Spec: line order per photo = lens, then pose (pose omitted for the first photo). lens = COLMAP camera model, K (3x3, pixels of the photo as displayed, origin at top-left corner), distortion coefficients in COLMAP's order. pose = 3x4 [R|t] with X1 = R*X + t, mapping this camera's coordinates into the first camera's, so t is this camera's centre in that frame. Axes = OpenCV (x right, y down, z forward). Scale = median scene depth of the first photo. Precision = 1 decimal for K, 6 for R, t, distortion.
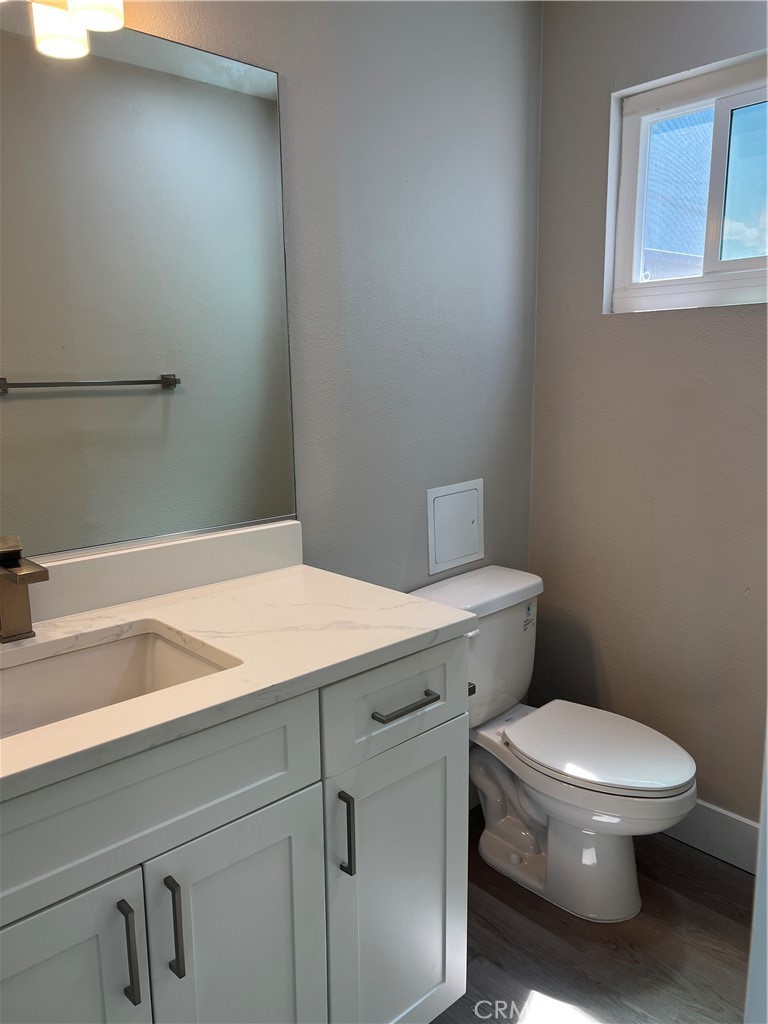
lens RADIAL K [[773.5, 0, 392.2], [0, 773.5, 510.0], [0, 0, 1]] dist [0.064387, -0.066480]
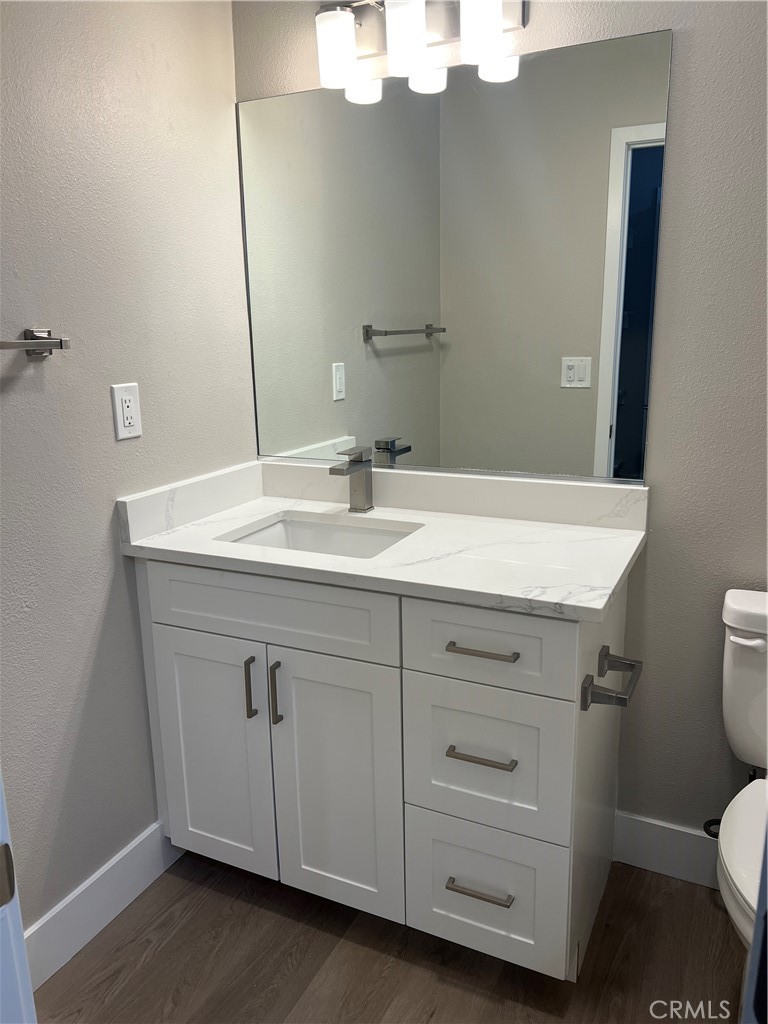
lens RADIAL K [[773.5, 0, 392.2], [0, 773.5, 510.0], [0, 0, 1]] dist [0.064387, -0.066480]
pose [[0.418710, 0.220361, -0.880979, 0.888067], [-0.159170, 0.972903, 0.167704, -0.104211], [0.894062, 0.070006, 0.442439, 0.381061]]
